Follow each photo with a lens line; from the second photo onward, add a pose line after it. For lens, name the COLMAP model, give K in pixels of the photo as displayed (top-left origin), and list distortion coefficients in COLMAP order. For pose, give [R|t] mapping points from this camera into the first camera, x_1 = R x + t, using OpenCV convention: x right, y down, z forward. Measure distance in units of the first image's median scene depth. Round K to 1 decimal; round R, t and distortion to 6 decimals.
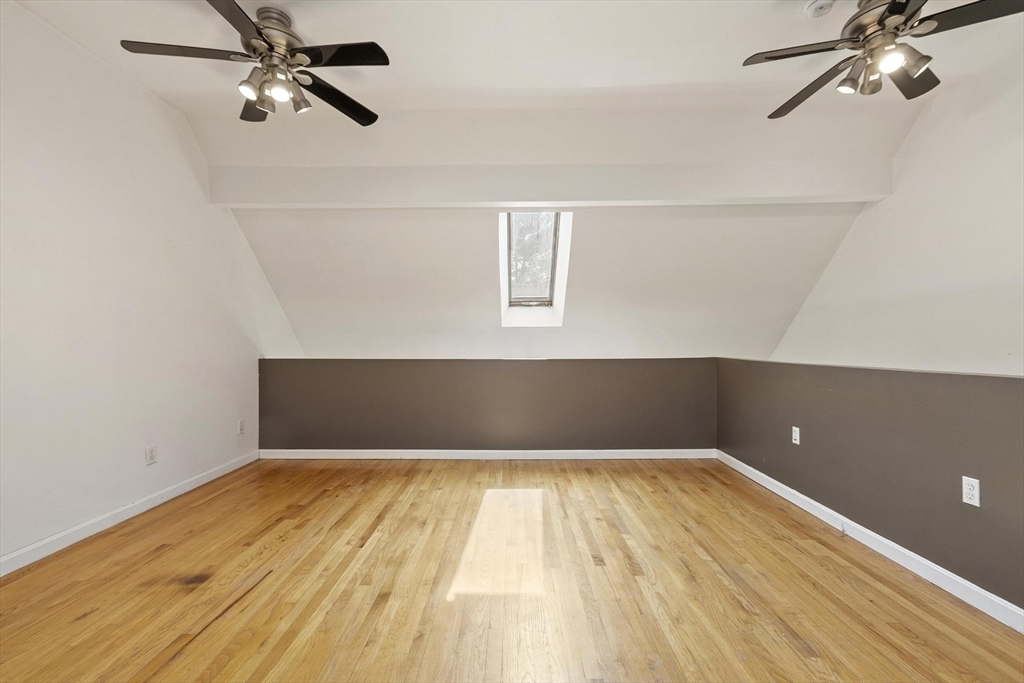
lens RADIAL K [[452.6, 0, 509.1], [0, 452.6, 341.4], [0, 0, 1]] dist [0.000401, -0.000020]
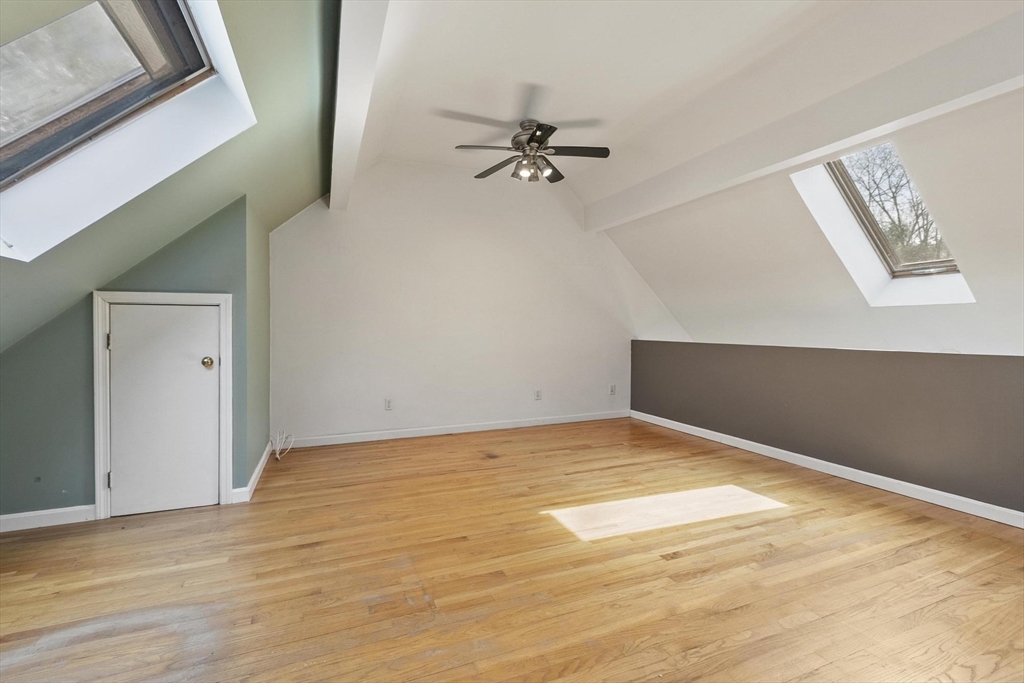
lens RADIAL K [[462.5, 0, 512.0], [0, 462.5, 341.5], [0, 0, 1]] dist [0.000934, 0.000118]
pose [[0.392551, 0.031867, -0.919178, 0.641066], [0.005365, 0.999303, 0.036936, -0.008610], [0.919715, -0.019430, 0.392107, 0.205568]]
